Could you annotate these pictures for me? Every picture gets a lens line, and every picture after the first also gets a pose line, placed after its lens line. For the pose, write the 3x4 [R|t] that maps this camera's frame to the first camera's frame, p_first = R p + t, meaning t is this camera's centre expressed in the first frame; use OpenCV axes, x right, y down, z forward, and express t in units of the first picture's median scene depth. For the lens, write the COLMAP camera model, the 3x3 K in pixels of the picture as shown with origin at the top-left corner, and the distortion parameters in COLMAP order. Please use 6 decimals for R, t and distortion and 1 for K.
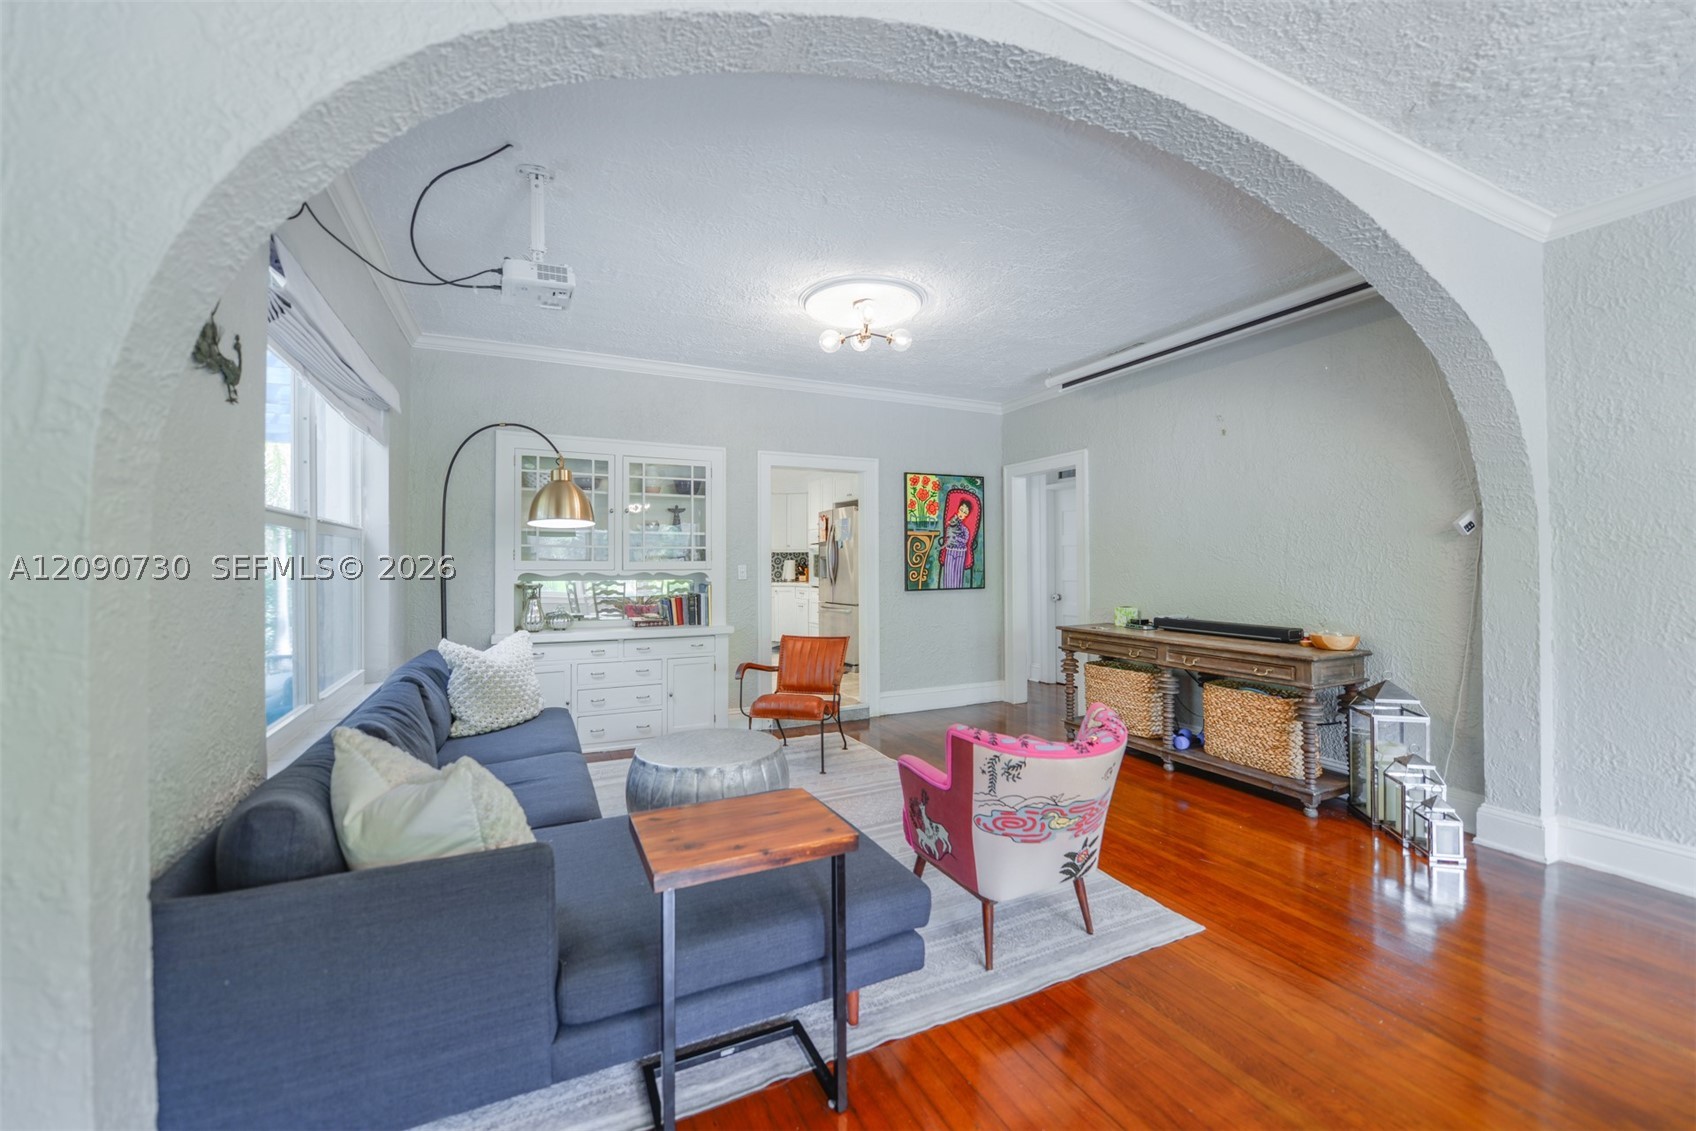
lens RADIAL K [[676.4, 0, 852.3], [0, 676.4, 554.0], [0, 0, 1]] dist [-0.001691, -0.000243]
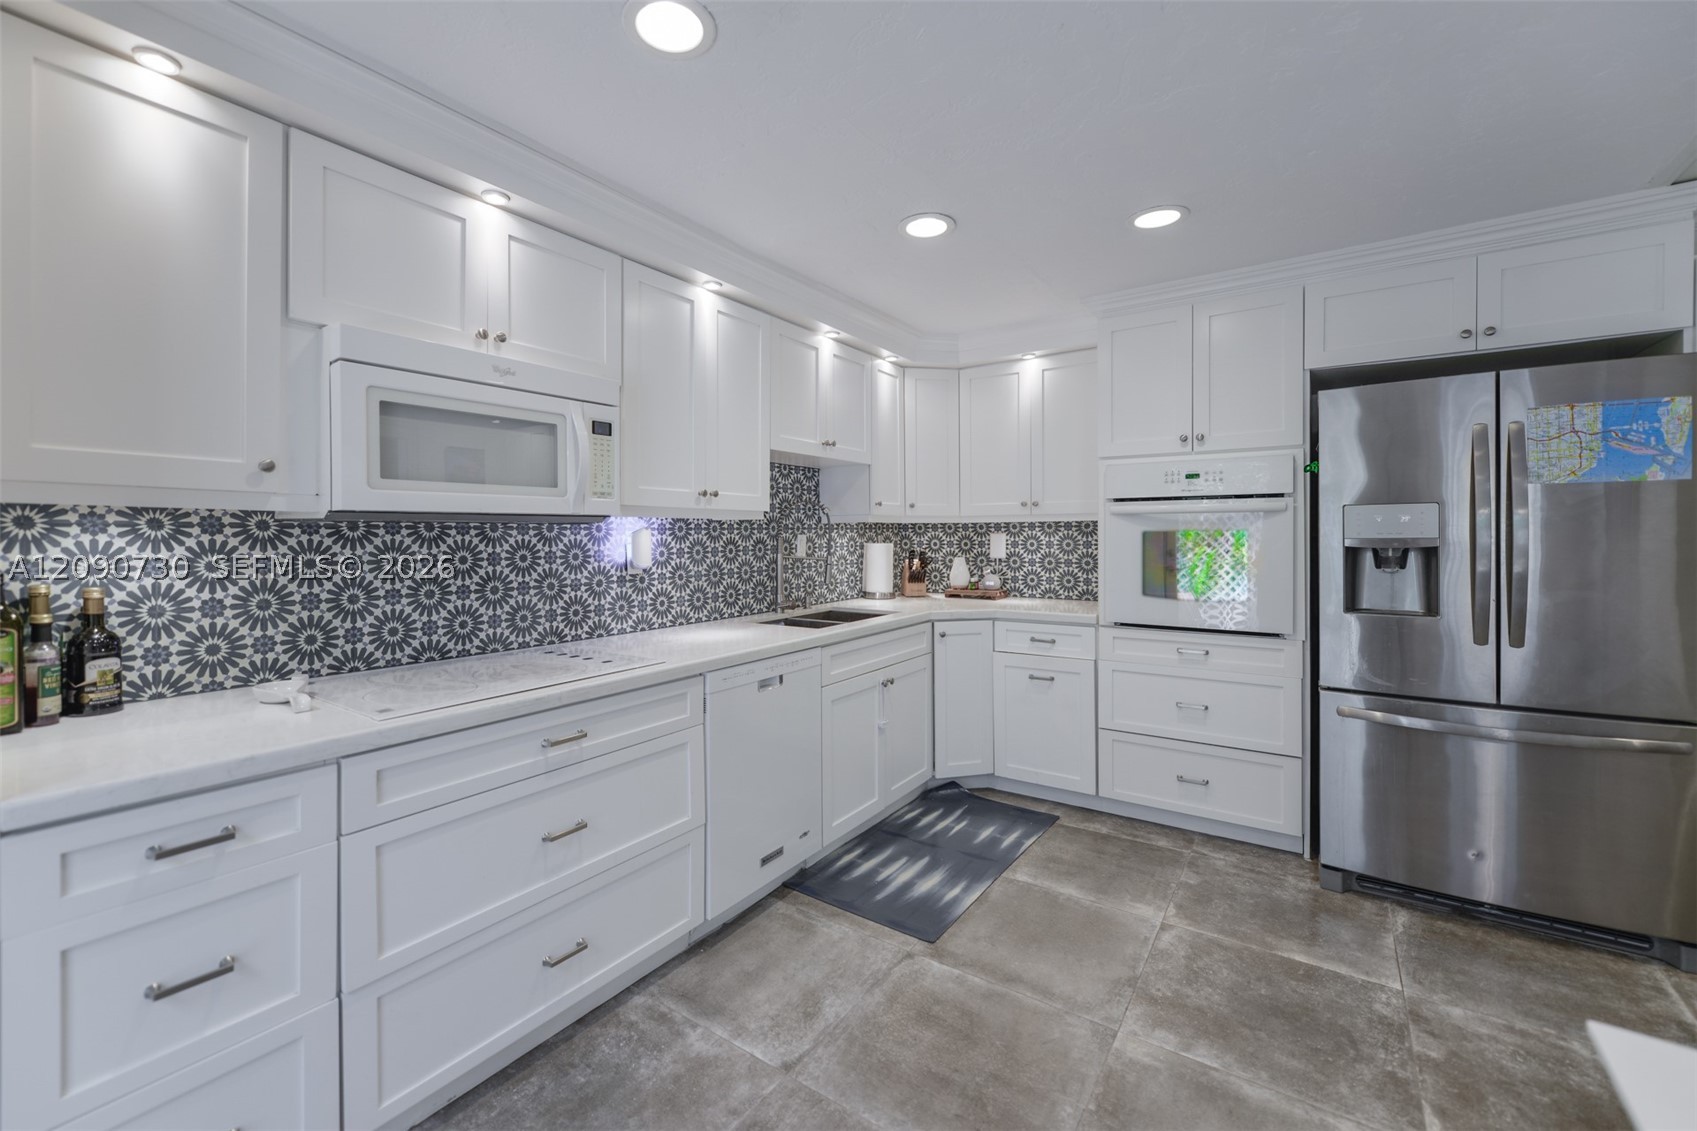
lens RADIAL K [[697.5, 0, 817.8], [0, 697.5, 541.5], [0, 0, 1]] dist [0.008604, -0.004440]
pose [[0.879814, -0.005307, 0.475289, -0.601762], [-0.005264, 0.999768, 0.020909, -0.000511], [-0.475290, -0.020898, 0.879581, 1.282767]]
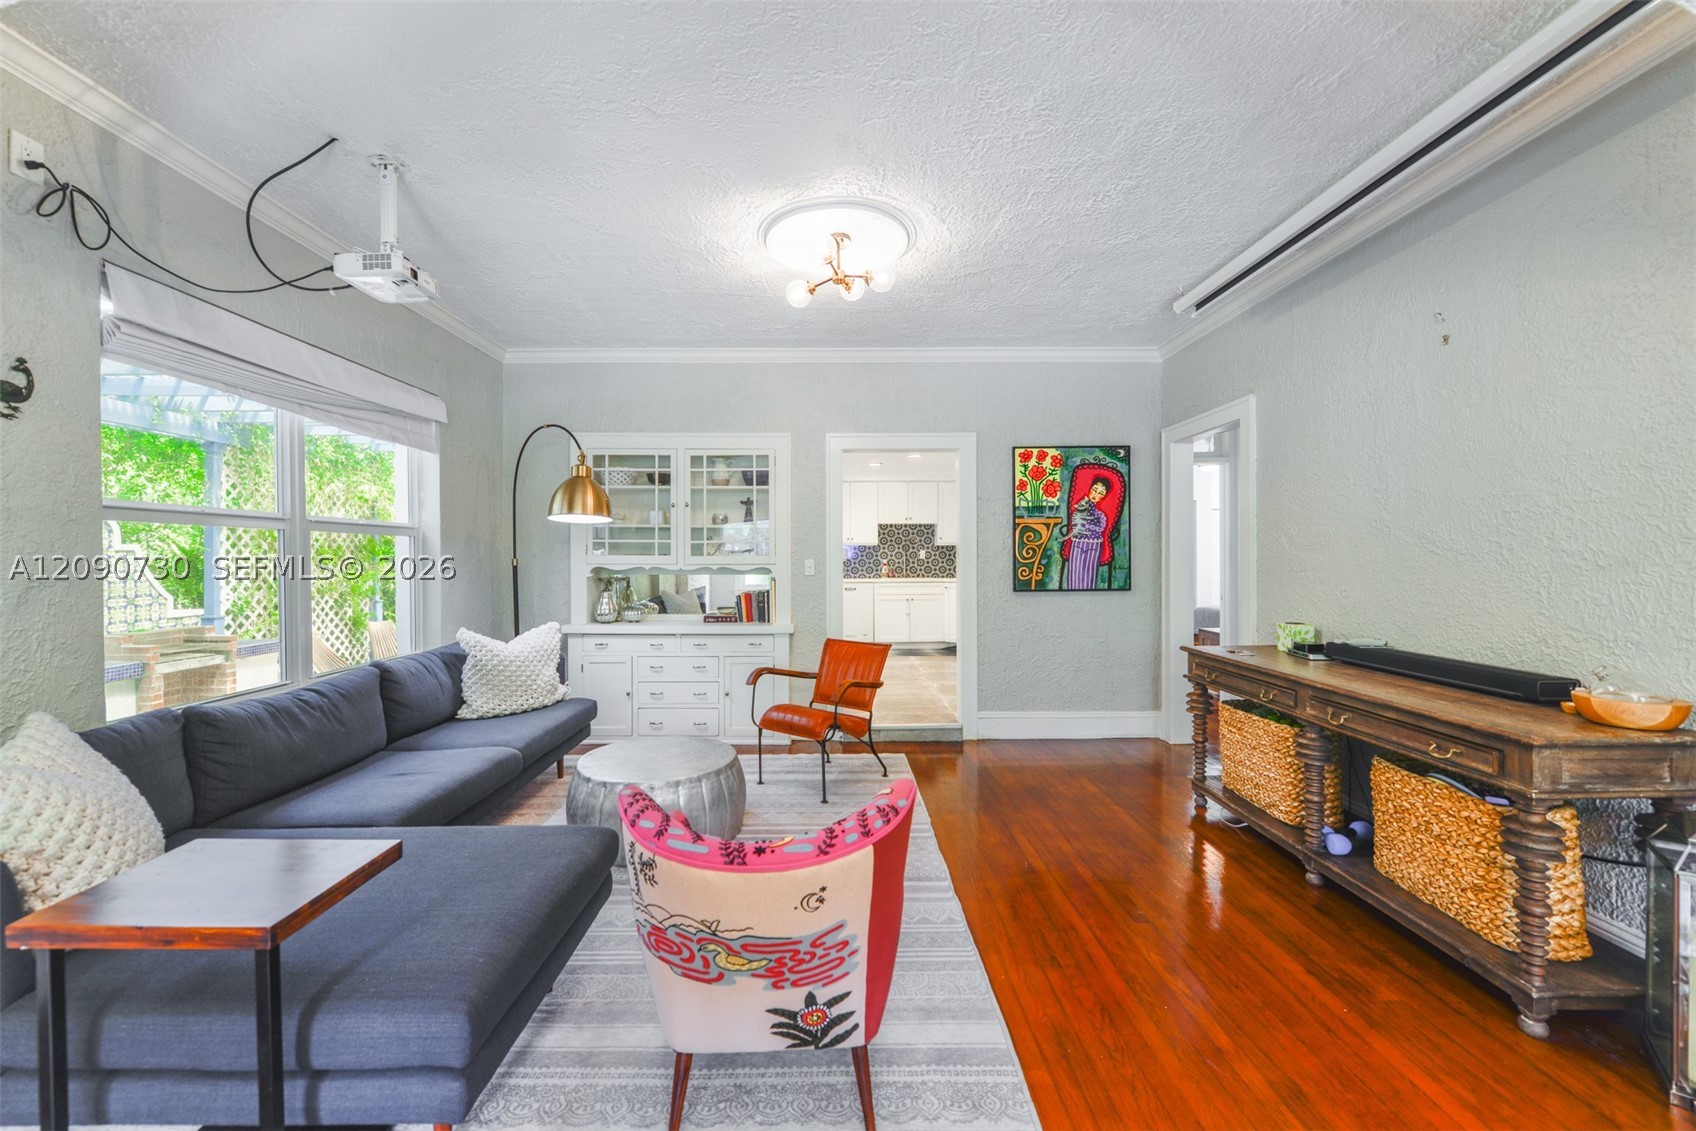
lens RADIAL K [[677.1, 0, 831.7], [0, 677.1, 559.9], [0, 0, 1]] dist [0.001914, -0.002705]
pose [[0.900610, 0.002601, -0.434621, 0.265456], [0.005349, 0.999840, 0.017067, 0.000996], [0.434595, -0.017696, 0.900452, 0.183671]]
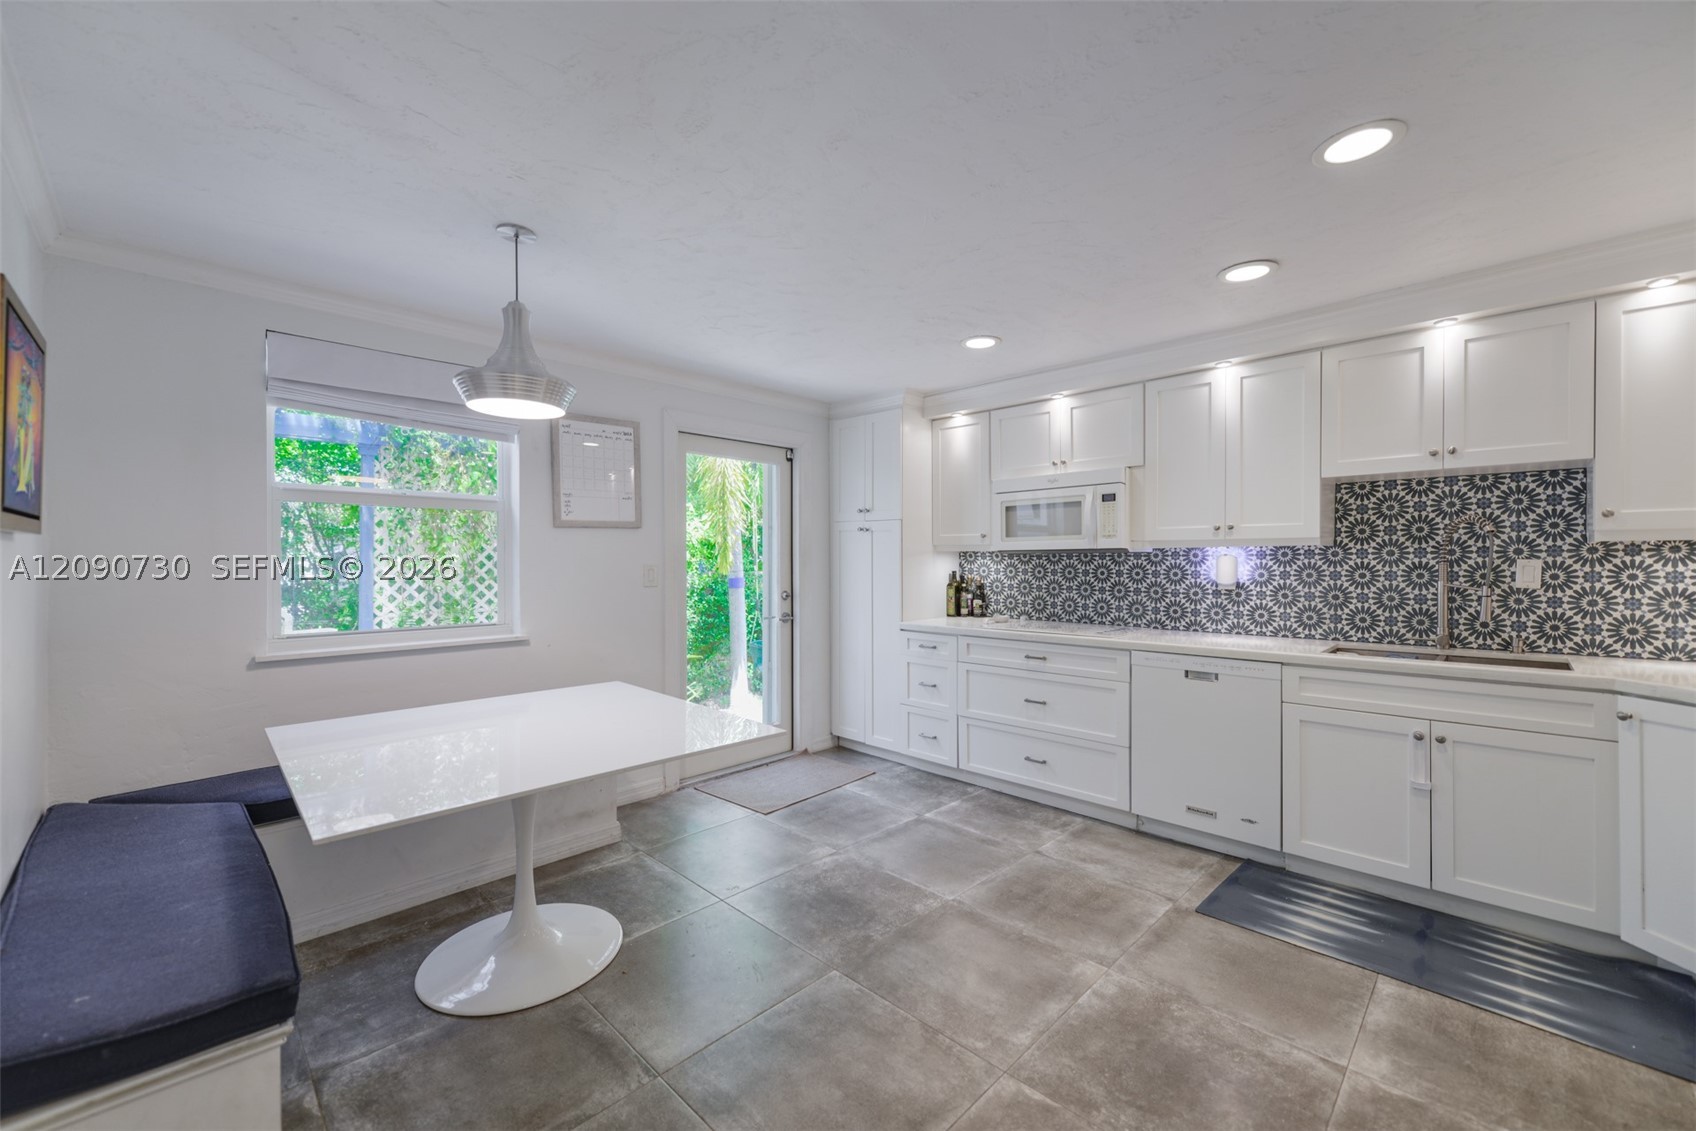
lens RADIAL K [[671.2, 0, 849.4], [0, 671.2, 564.0], [0, 0, 1]] dist [0.000267, -0.002044]
pose [[0.337952, 0.005781, -0.941145, 0.011823], [0.014673, 0.999827, 0.011411, -0.002542], [0.941049, -0.017666, 0.337809, 1.232798]]
